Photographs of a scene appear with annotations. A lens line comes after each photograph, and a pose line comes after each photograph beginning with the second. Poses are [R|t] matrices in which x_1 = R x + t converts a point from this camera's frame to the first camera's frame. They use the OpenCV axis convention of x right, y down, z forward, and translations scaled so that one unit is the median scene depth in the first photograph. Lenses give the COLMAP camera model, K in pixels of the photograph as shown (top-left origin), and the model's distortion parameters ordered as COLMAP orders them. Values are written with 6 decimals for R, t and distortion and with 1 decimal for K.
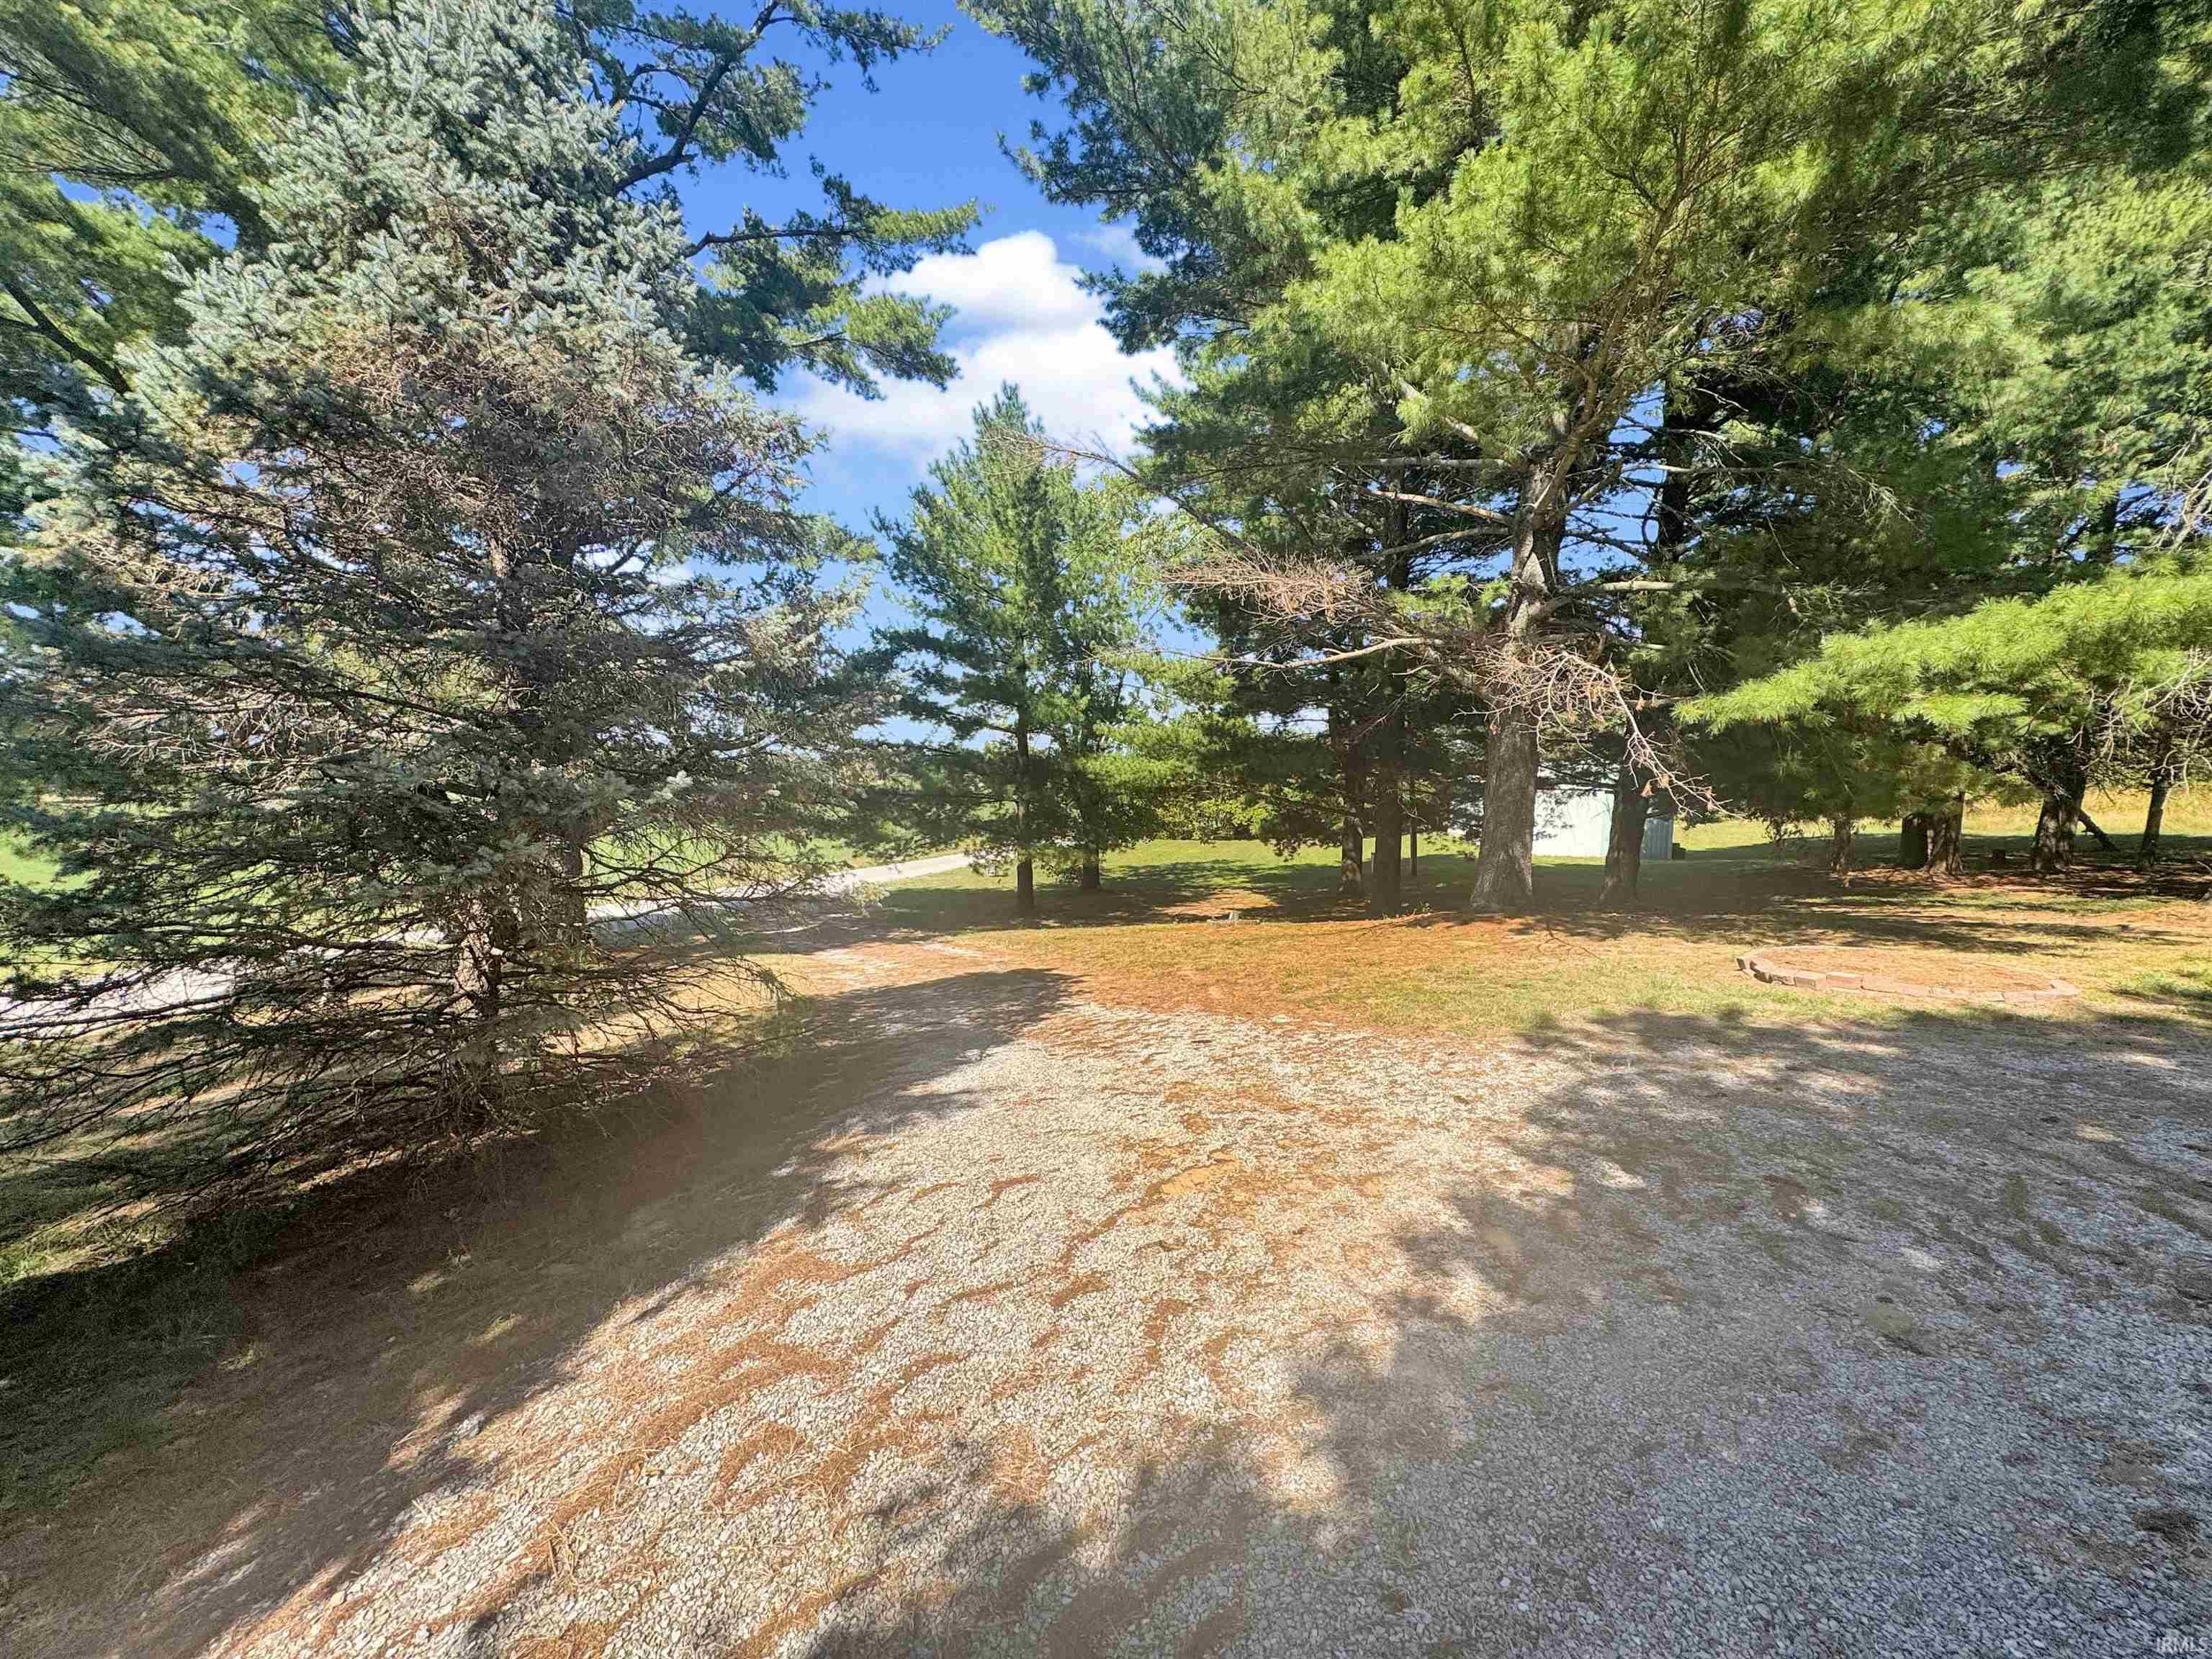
lens RADIAL K [[935.3, 0, 1106.0], [0, 935.3, 829.5], [0, 0, 1]] dist [-0.000140, -0.000162]
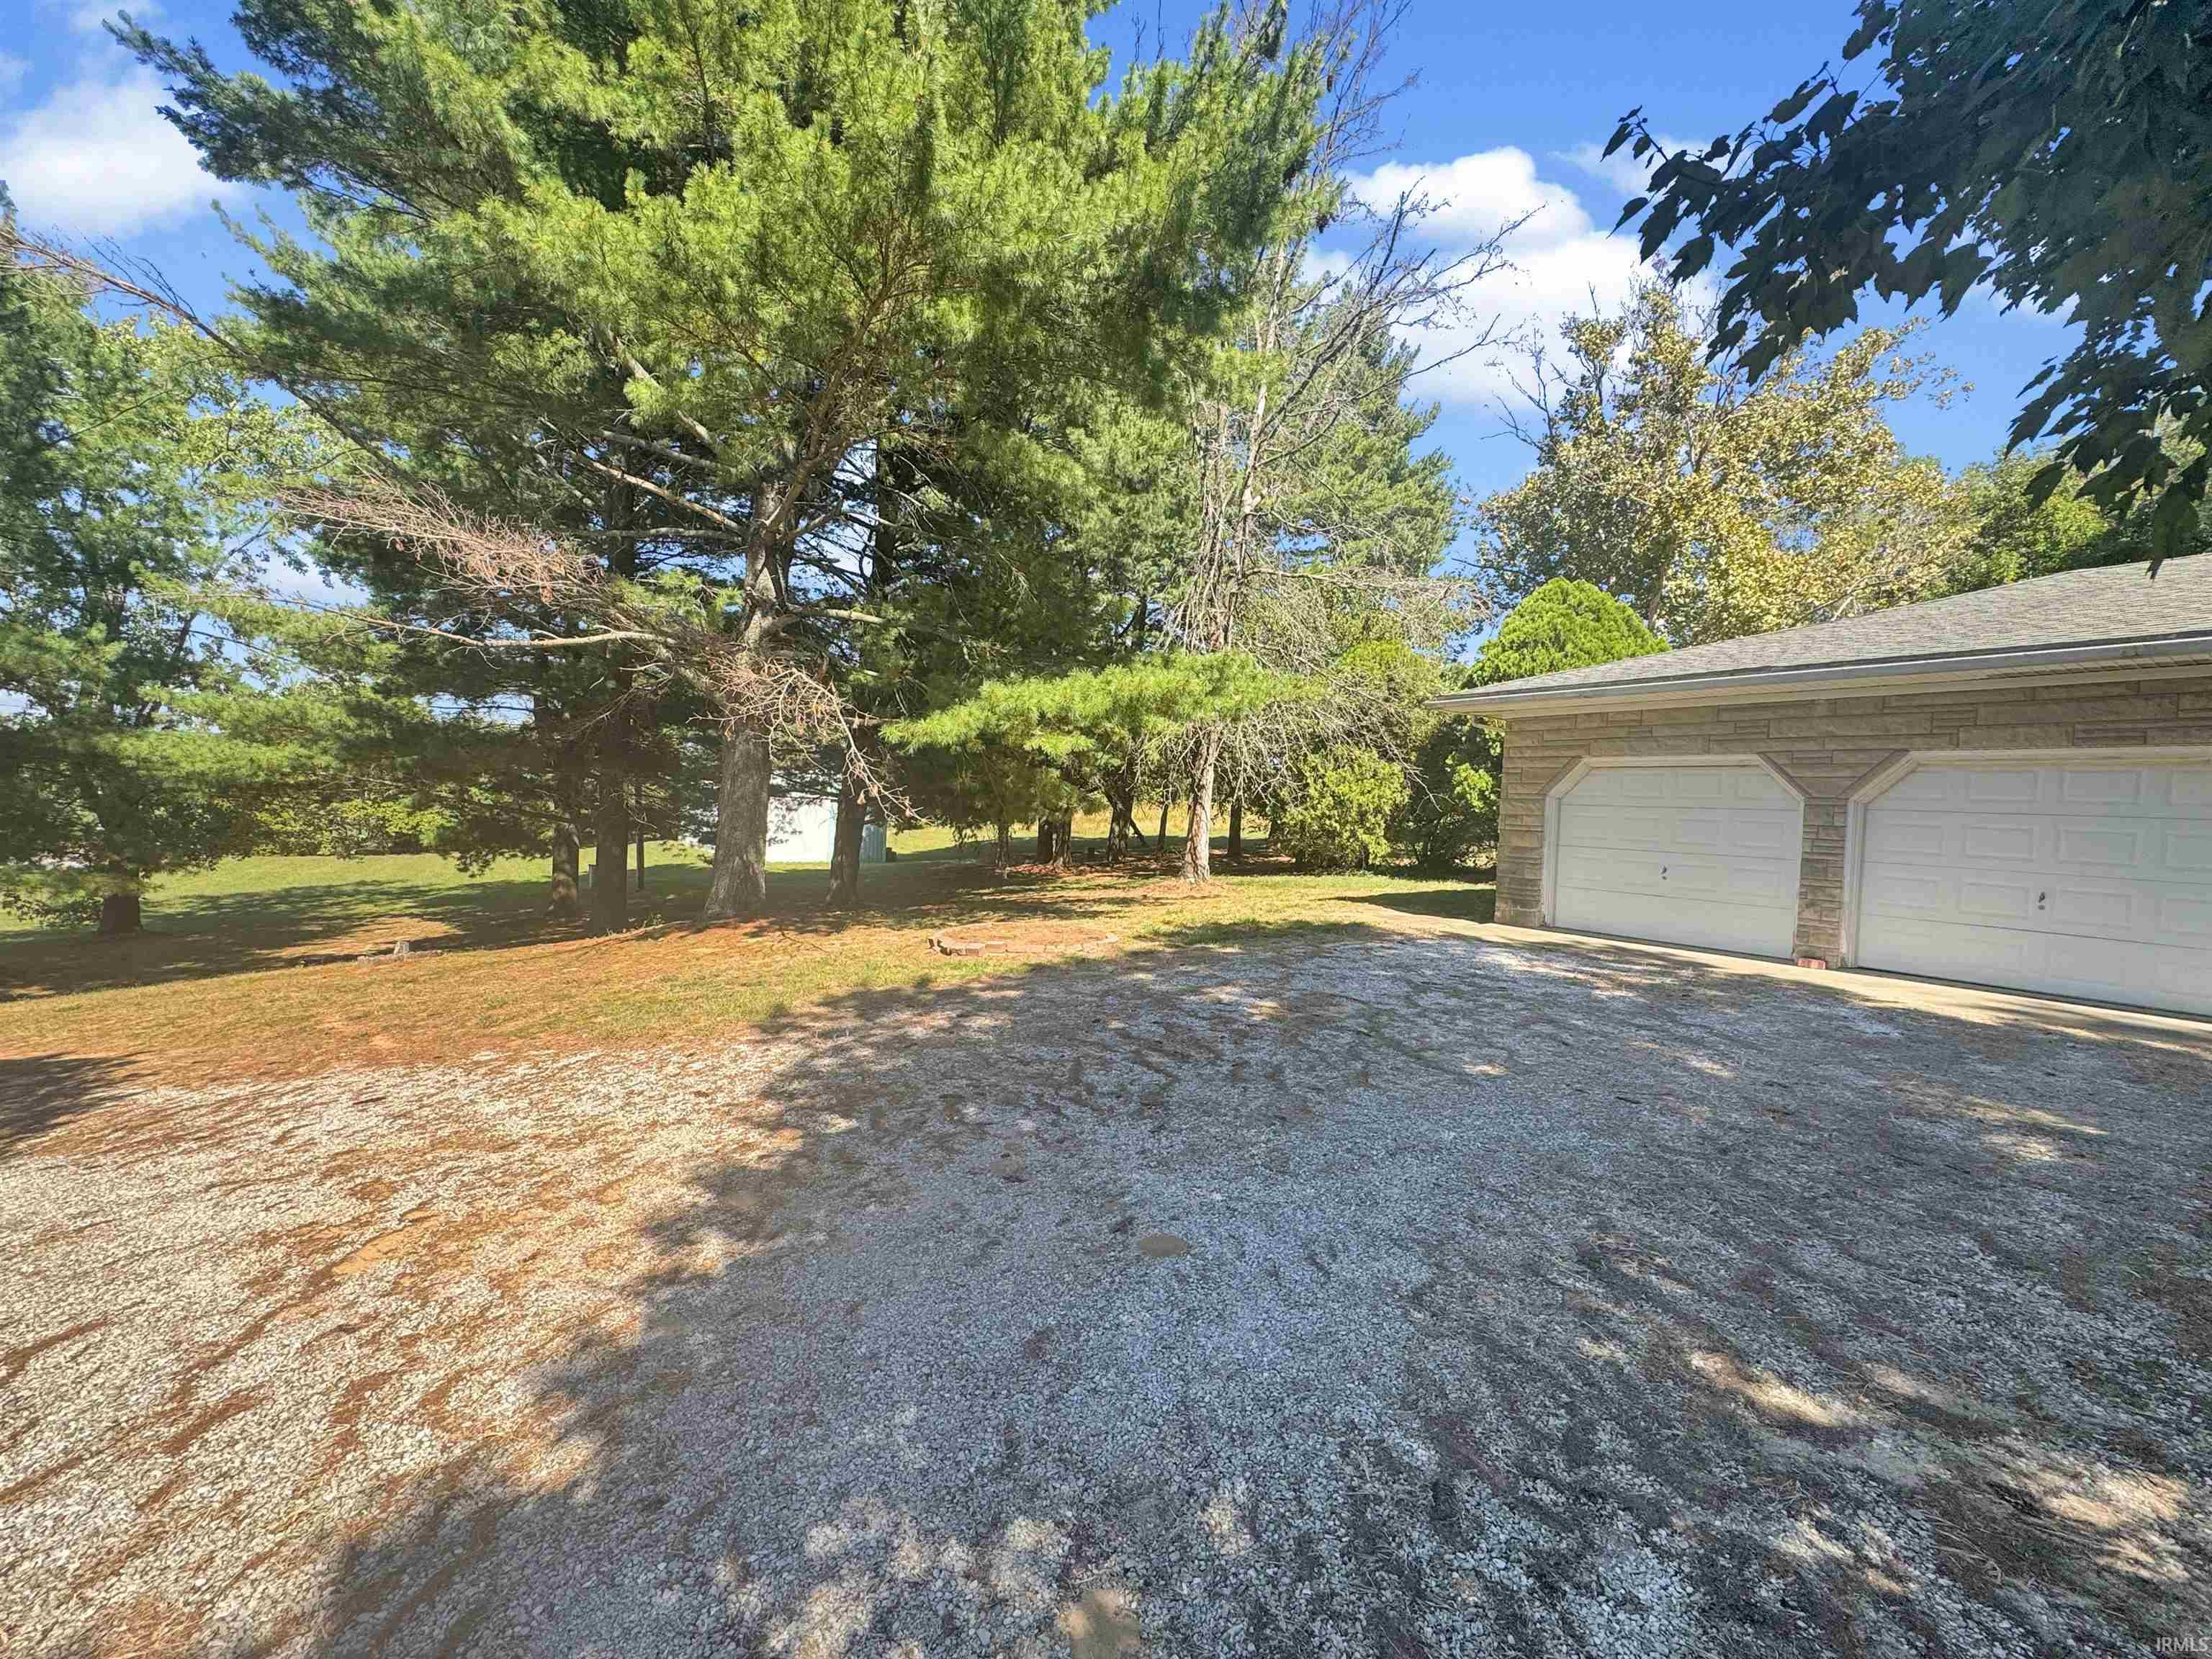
lens RADIAL K [[1006.5, 0, 1106.0], [0, 1006.5, 829.5], [0, 0, 1]] dist [0.001153, 0.000790]
pose [[0.728078, 0.001030, 0.685493, -0.048099], [0.005628, 0.999956, -0.007479, 0.006549], [-0.685471, 0.009303, 0.728040, -0.099628]]
